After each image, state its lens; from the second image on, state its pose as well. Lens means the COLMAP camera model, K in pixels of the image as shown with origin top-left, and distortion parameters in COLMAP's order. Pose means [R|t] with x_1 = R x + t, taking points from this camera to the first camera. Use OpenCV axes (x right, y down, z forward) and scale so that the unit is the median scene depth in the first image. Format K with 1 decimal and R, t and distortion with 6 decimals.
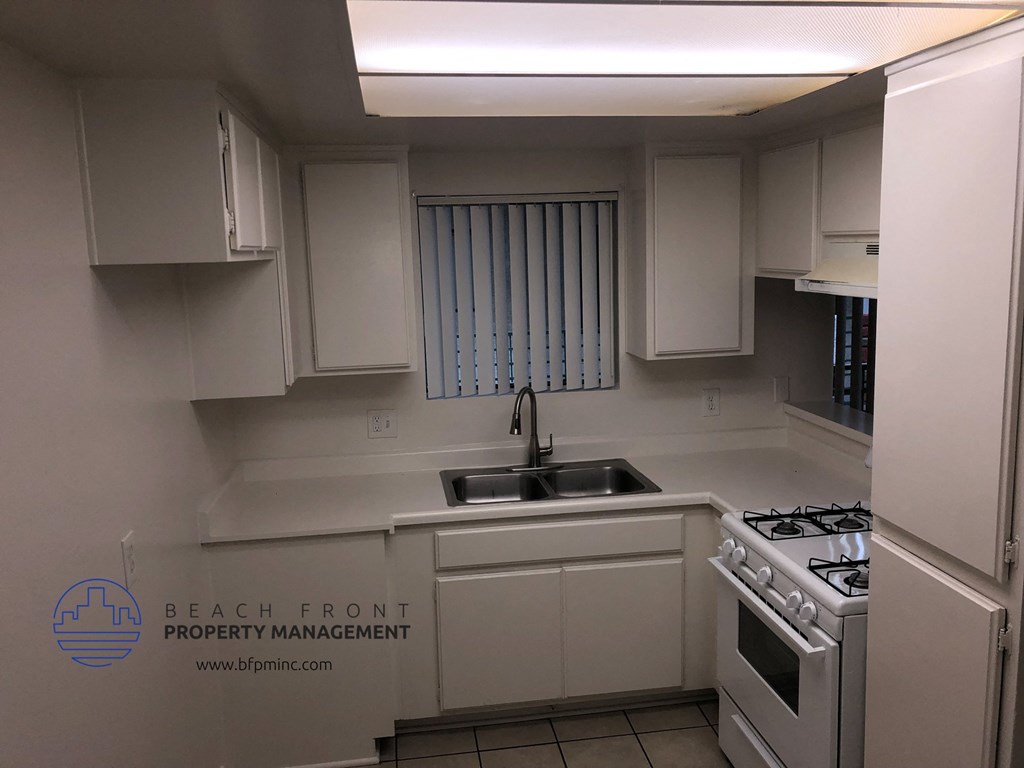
lens RADIAL K [[819.6, 0, 512.0], [0, 819.6, 384.0], [0, 0, 1]] dist [0.020985, -0.007004]
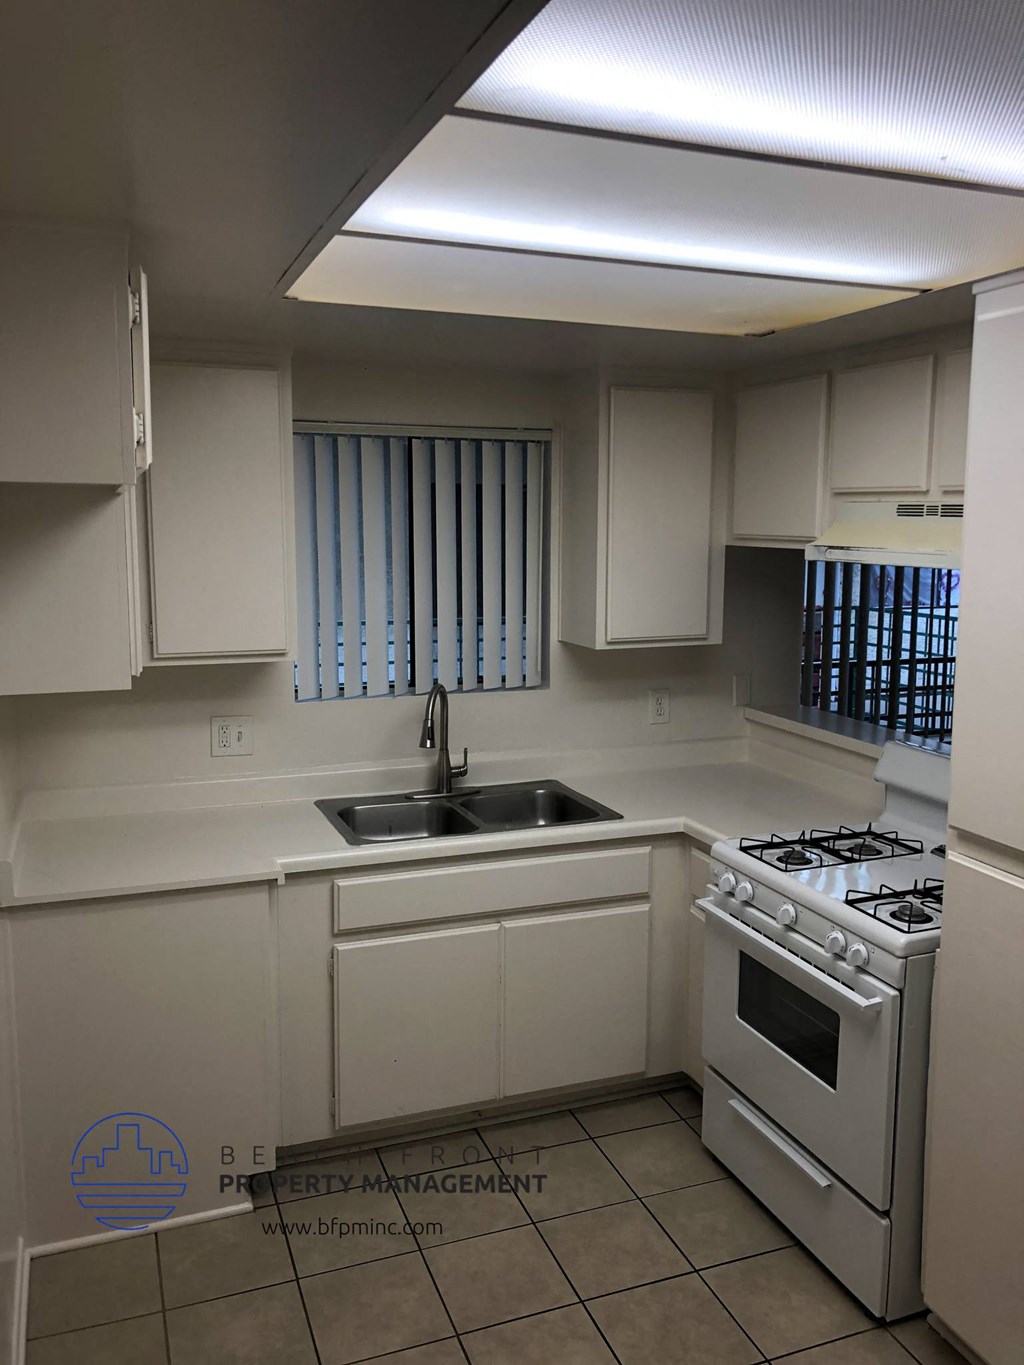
lens RADIAL K [[1092.5, 0, 518.7], [0, 1092.5, 682.8], [0, 0, 1]] dist [0.020985, -0.007004]
pose [[0.976237, 0.002623, 0.216690, -0.141305], [0.000794, 0.999877, -0.015680, 0.020272], [-0.216704, 0.015480, 0.976115, 0.018293]]
